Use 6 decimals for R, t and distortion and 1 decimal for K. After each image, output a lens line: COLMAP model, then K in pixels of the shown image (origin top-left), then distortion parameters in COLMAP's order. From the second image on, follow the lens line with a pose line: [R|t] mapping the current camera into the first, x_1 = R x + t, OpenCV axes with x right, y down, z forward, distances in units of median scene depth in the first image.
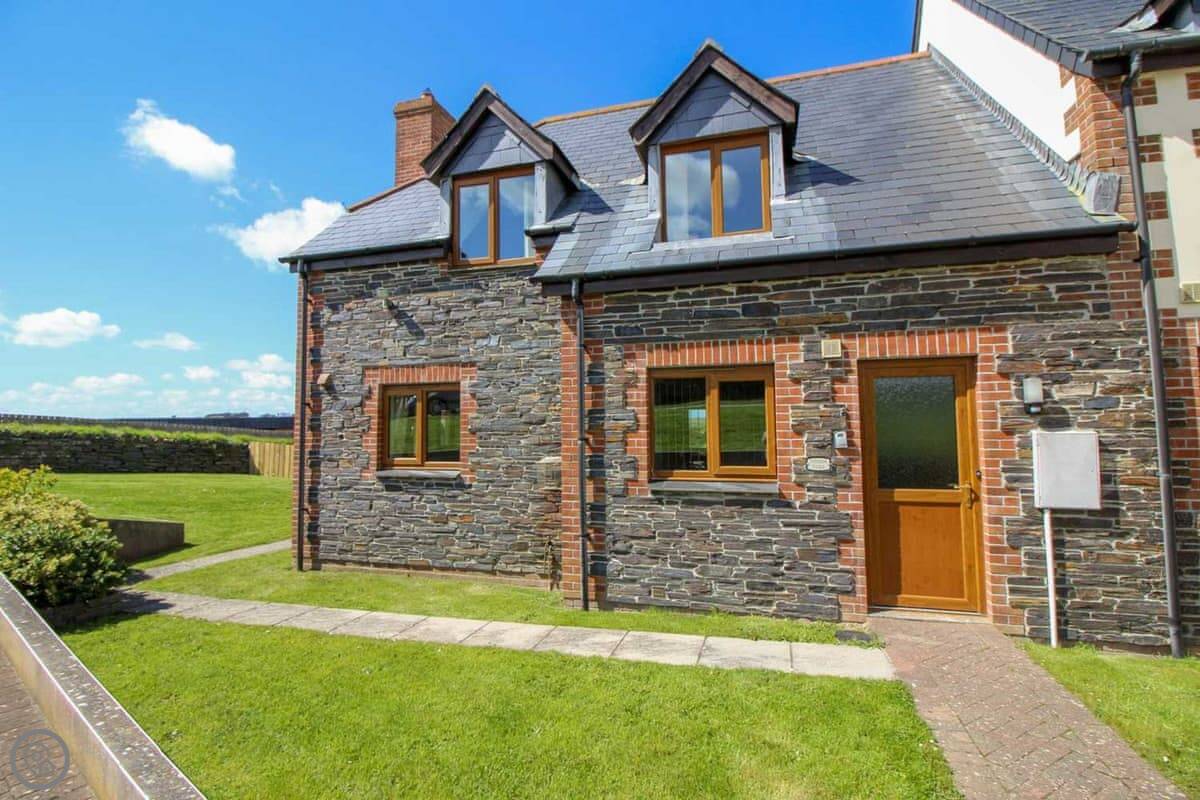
lens RADIAL K [[564.7, 0, 583.6], [0, 564.7, 390.3], [0, 0, 1]] dist [0.000733, -0.012687]
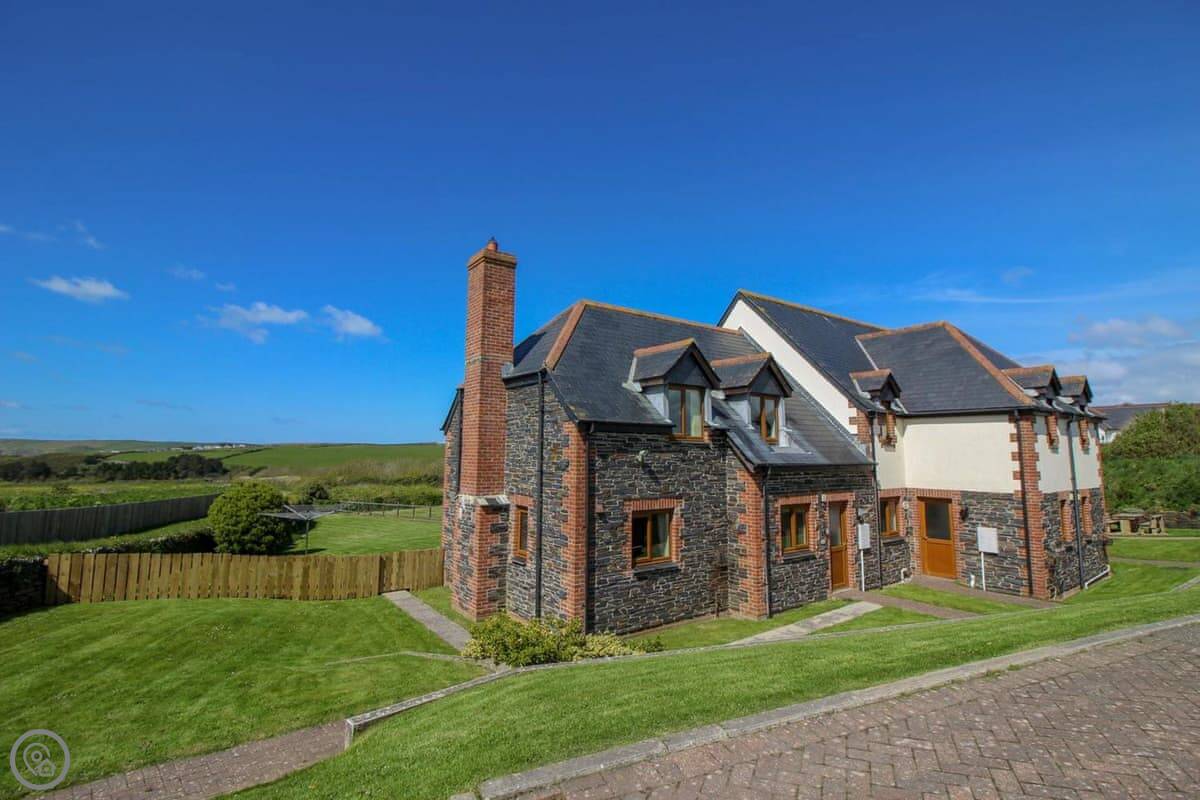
lens RADIAL K [[577.9, 0, 602.1], [0, 577.9, 383.4], [0, 0, 1]] dist [-0.001444, -0.012059]
pose [[0.593172, 0.109847, 0.797547, -2.355238], [-0.063408, 0.993945, -0.089737, -0.288639], [-0.802575, 0.002658, 0.596545, 0.181072]]
